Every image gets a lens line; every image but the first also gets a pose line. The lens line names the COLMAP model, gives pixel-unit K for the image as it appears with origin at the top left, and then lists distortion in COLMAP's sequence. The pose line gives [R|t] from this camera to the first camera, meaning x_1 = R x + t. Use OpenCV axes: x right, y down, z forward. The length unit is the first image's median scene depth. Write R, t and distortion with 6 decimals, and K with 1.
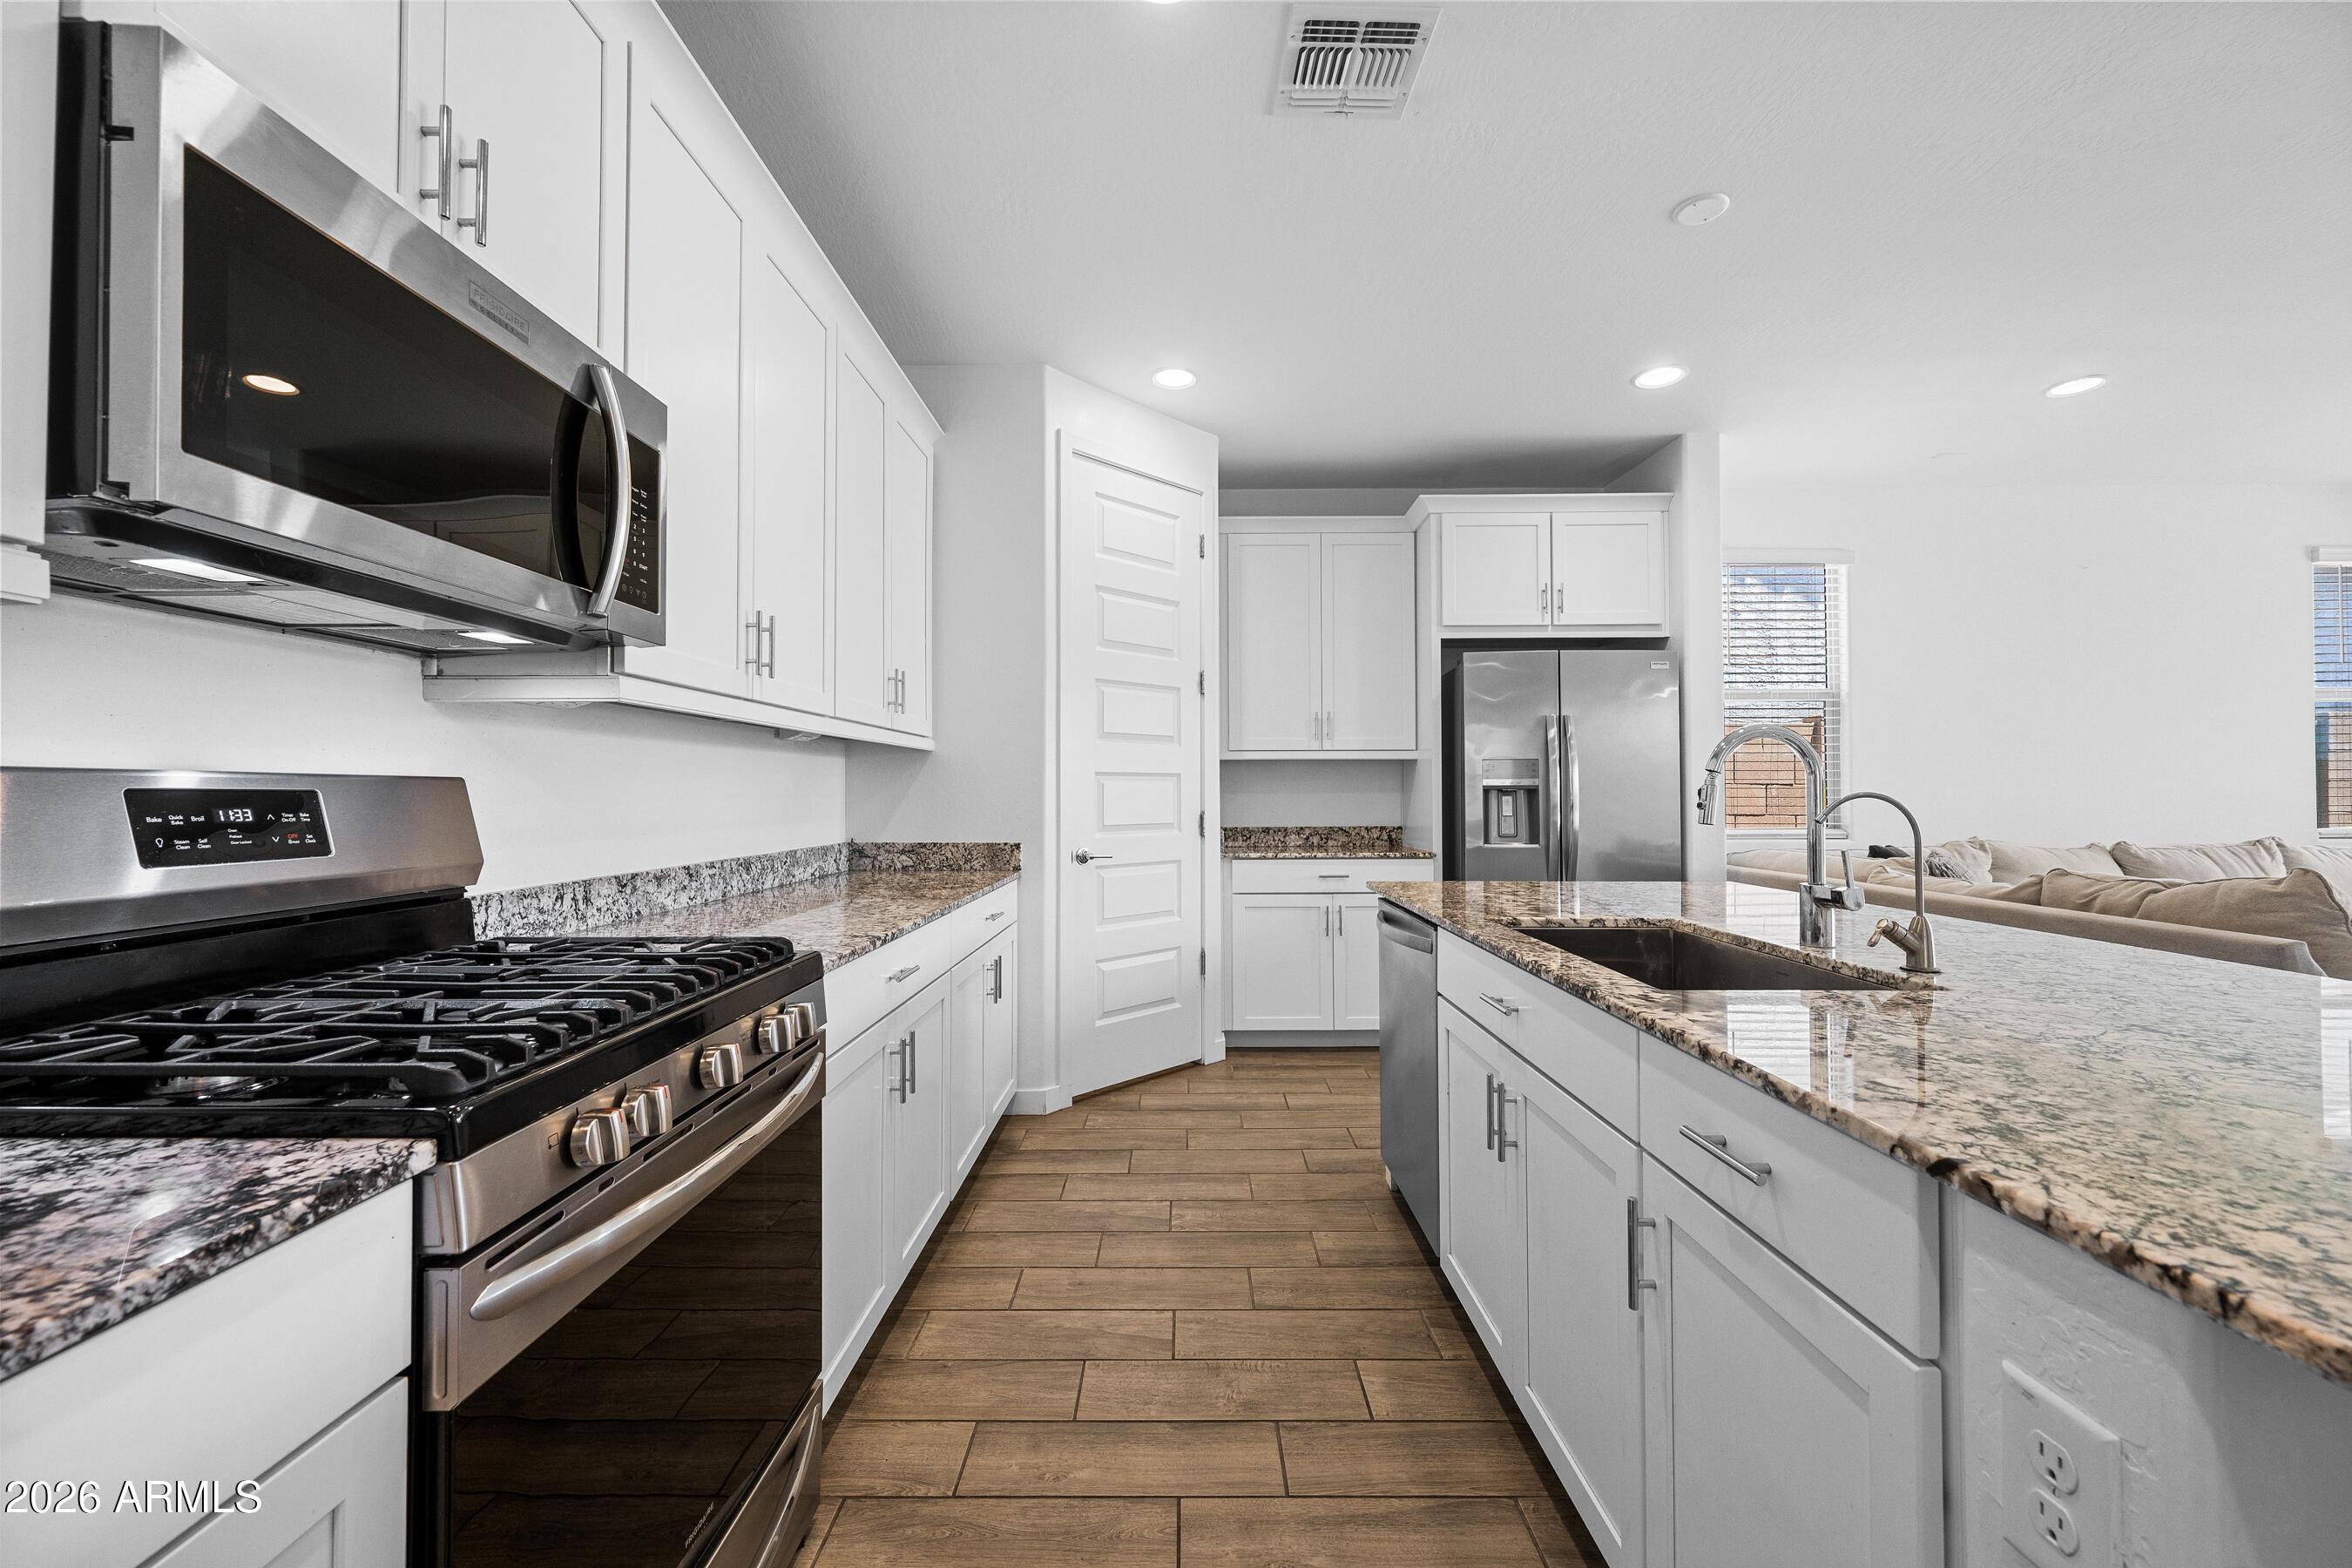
lens RADIAL K [[923.6, 0, 1183.7], [0, 923.6, 778.3], [0, 0, 1]] dist [-0.002671, -0.001691]
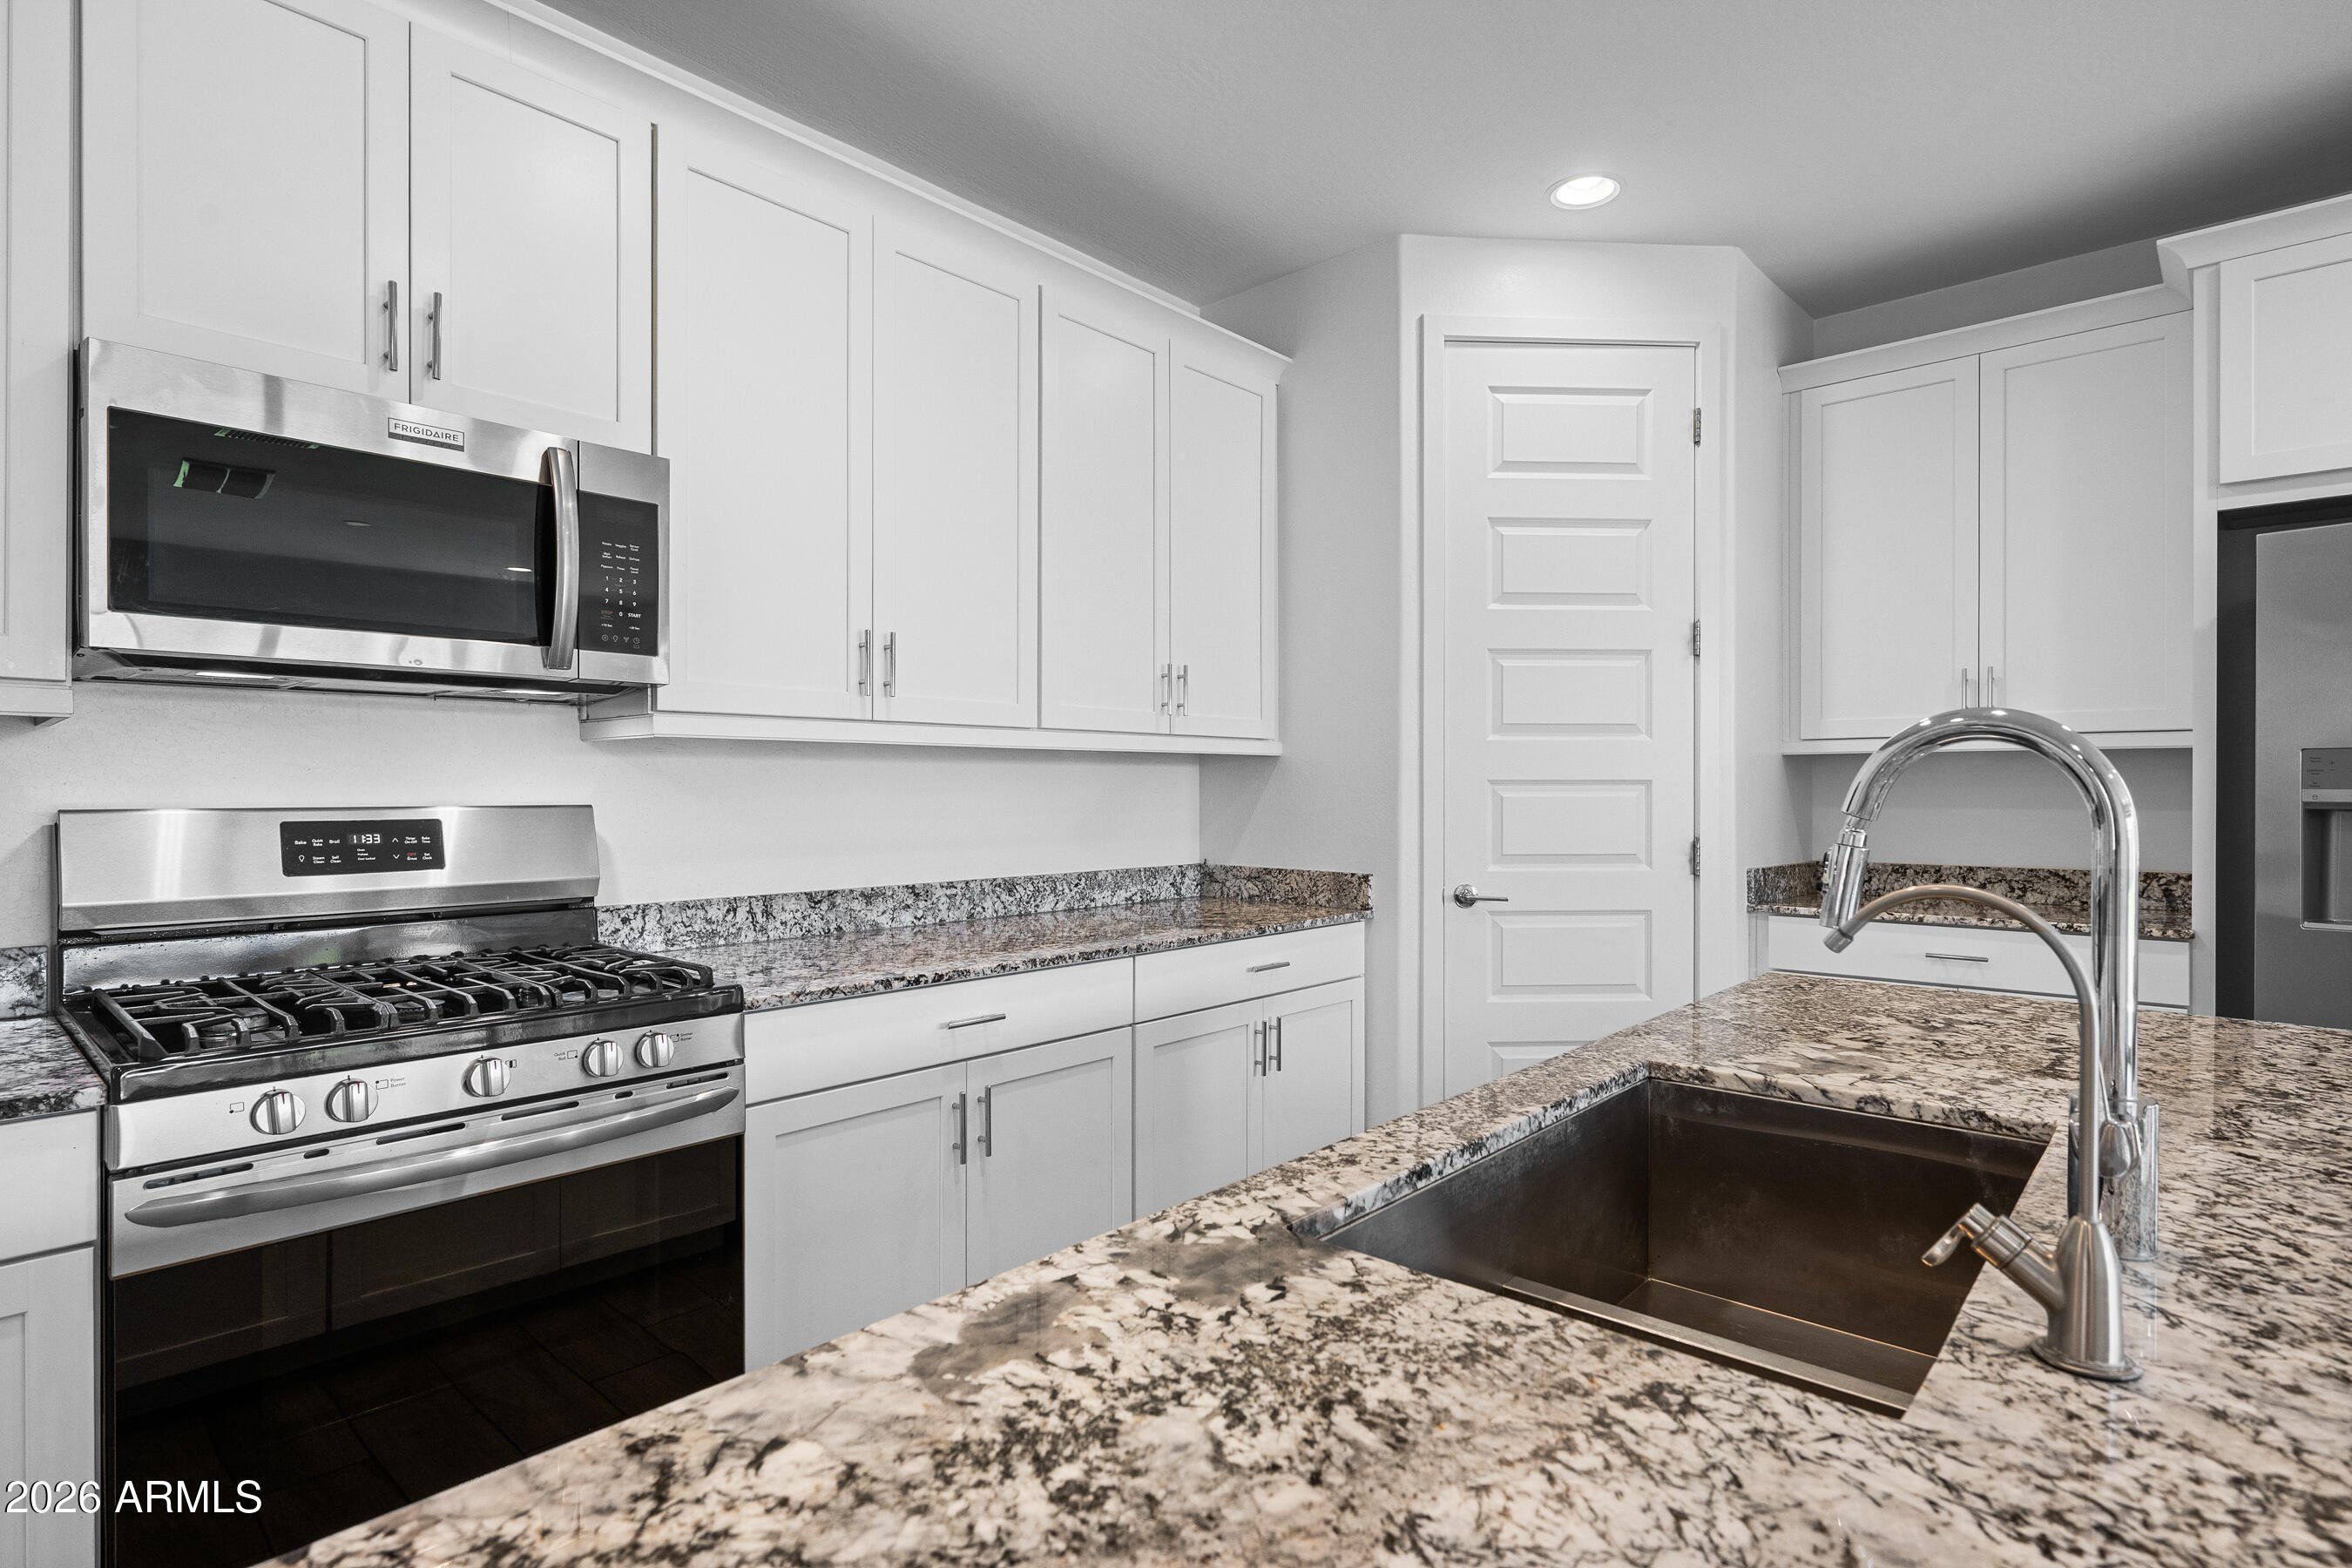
lens RADIAL K [[1180.2, 0, 1181.3], [0, 1180.2, 790.0], [0, 0, 1]] dist [-0.000601, -0.000024]
pose [[0.745645, 0.003078, -0.666336, 0.343880], [0.009575, 0.999837, 0.015333, -0.015835], [0.666274, -0.017813, 0.745494, 0.160759]]
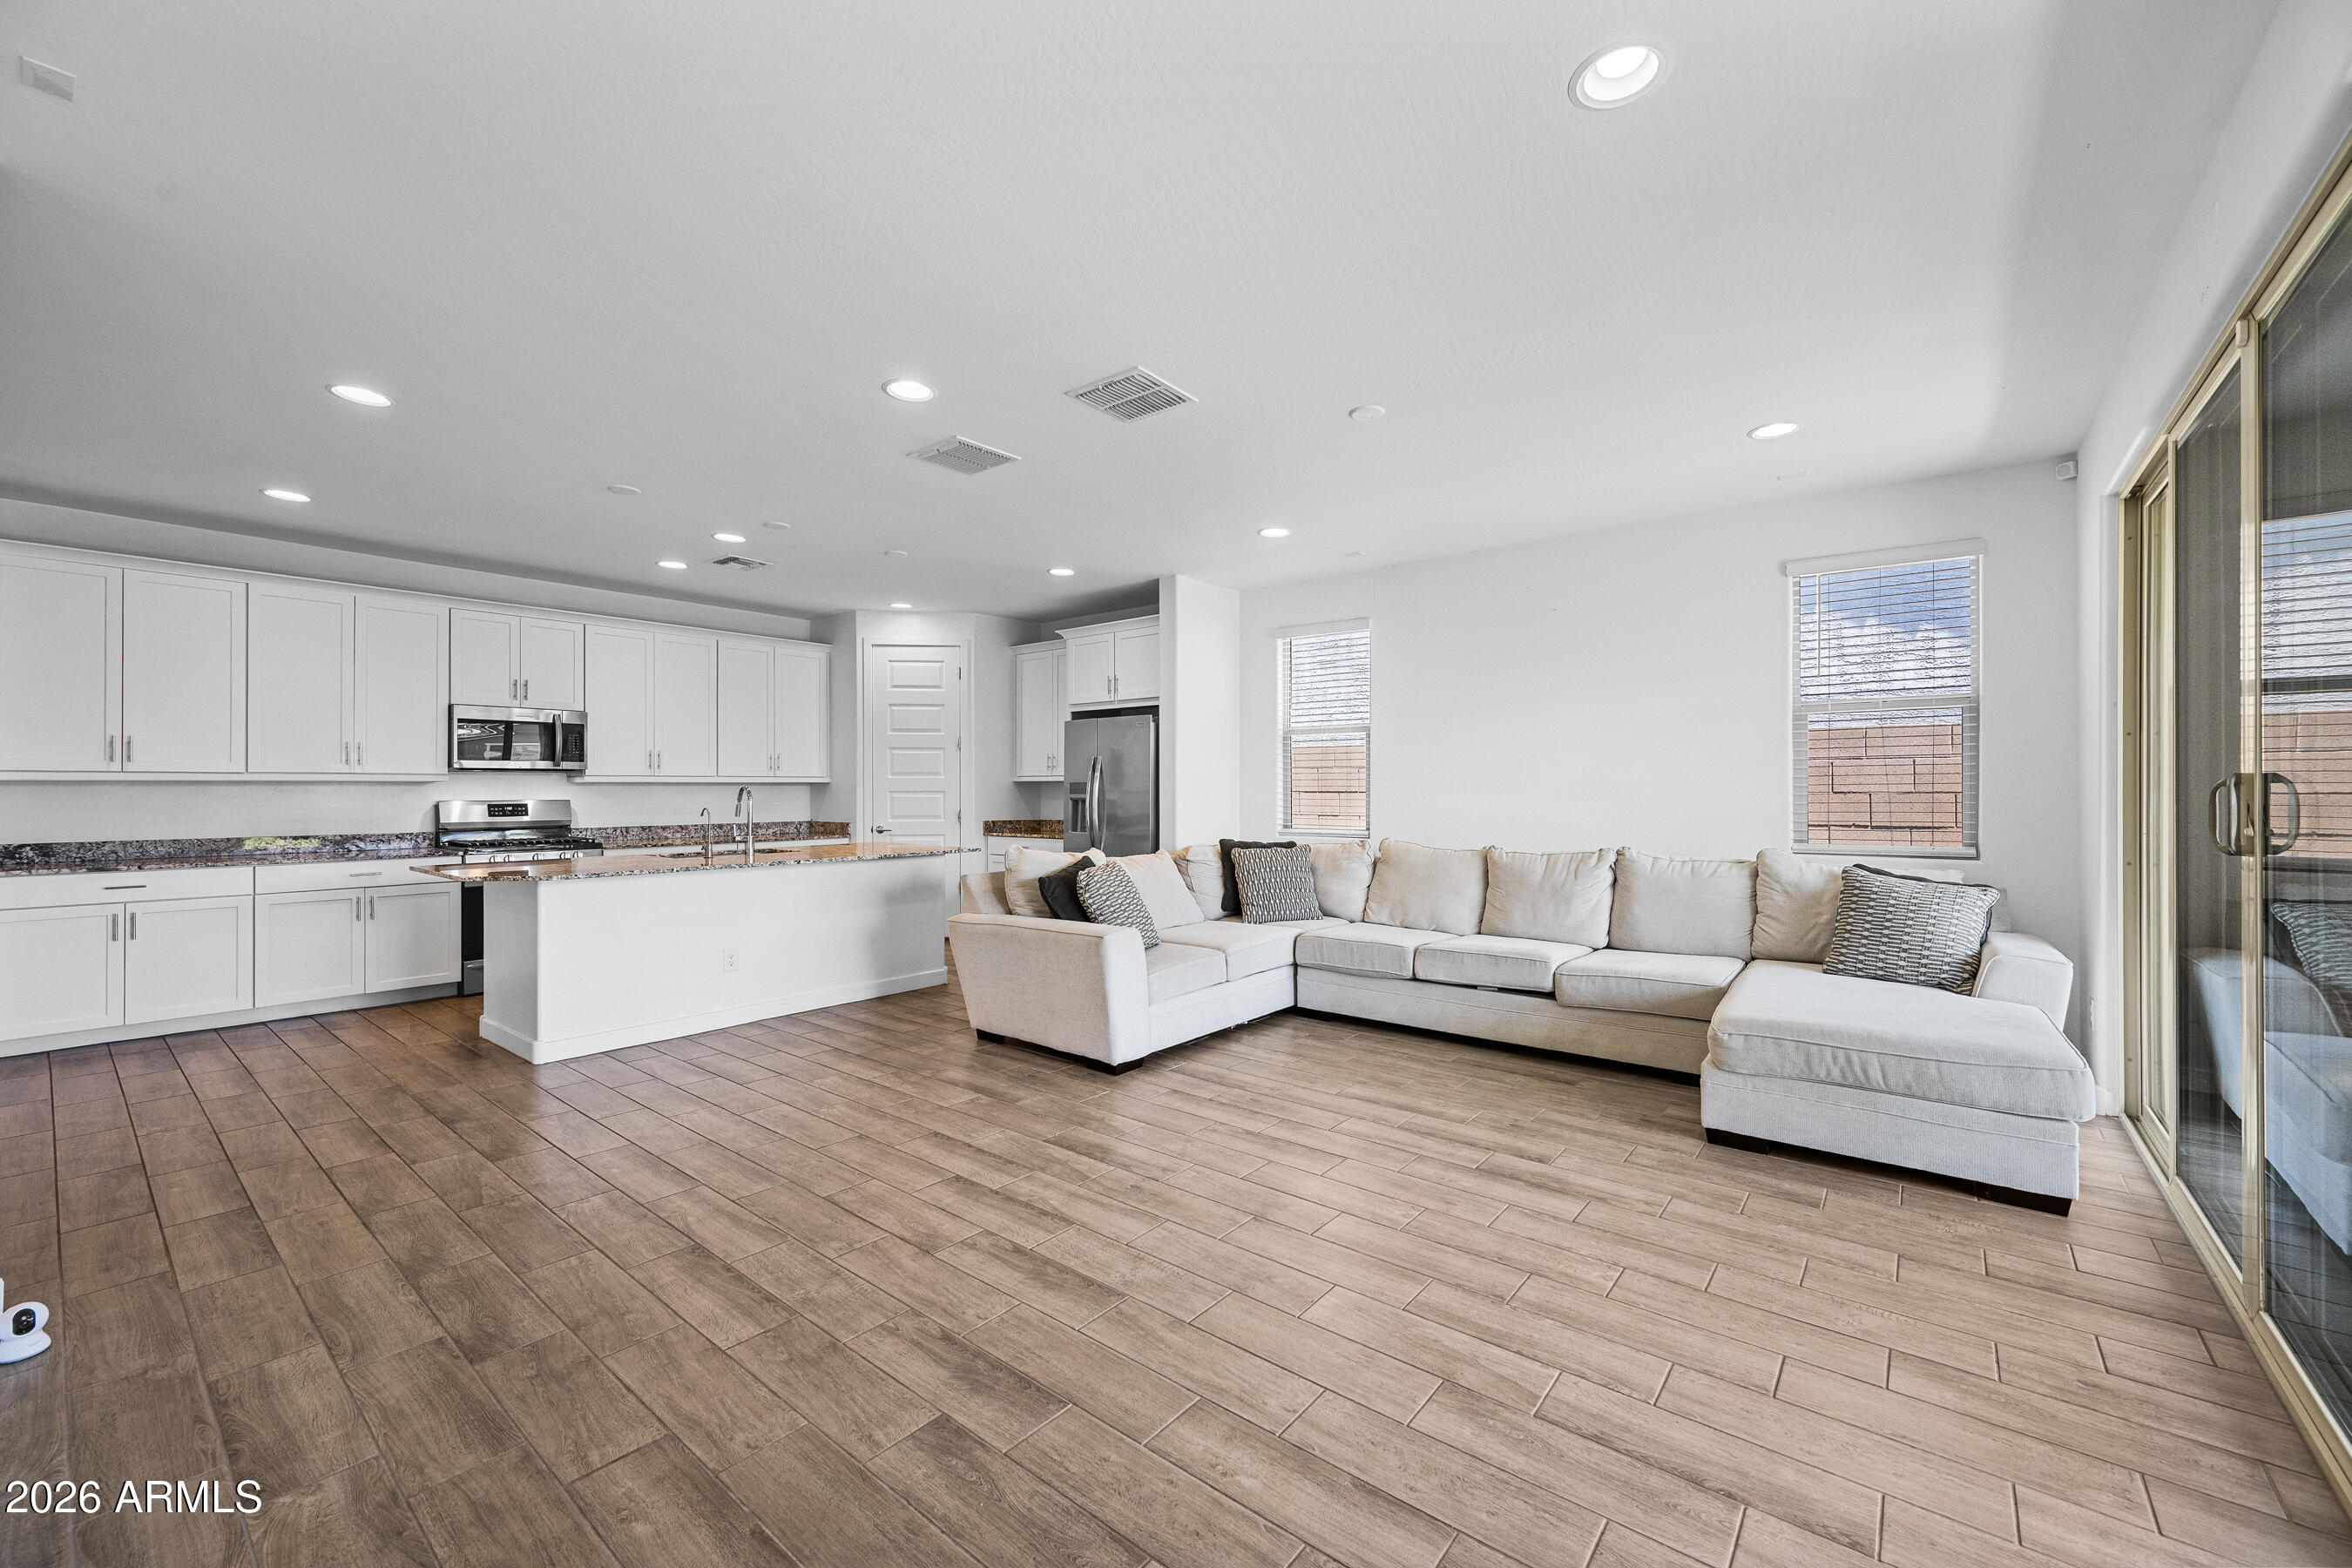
lens RADIAL K [[923.6, 0, 1181.6], [0, 923.6, 780.6], [0, 0, 1]] dist [-0.002671, -0.001691]
pose [[0.781352, -0.005027, -0.624070, 1.819965], [0.010581, 0.999931, 0.005194, -0.036522], [0.624000, -0.010661, 0.781351, -0.262542]]
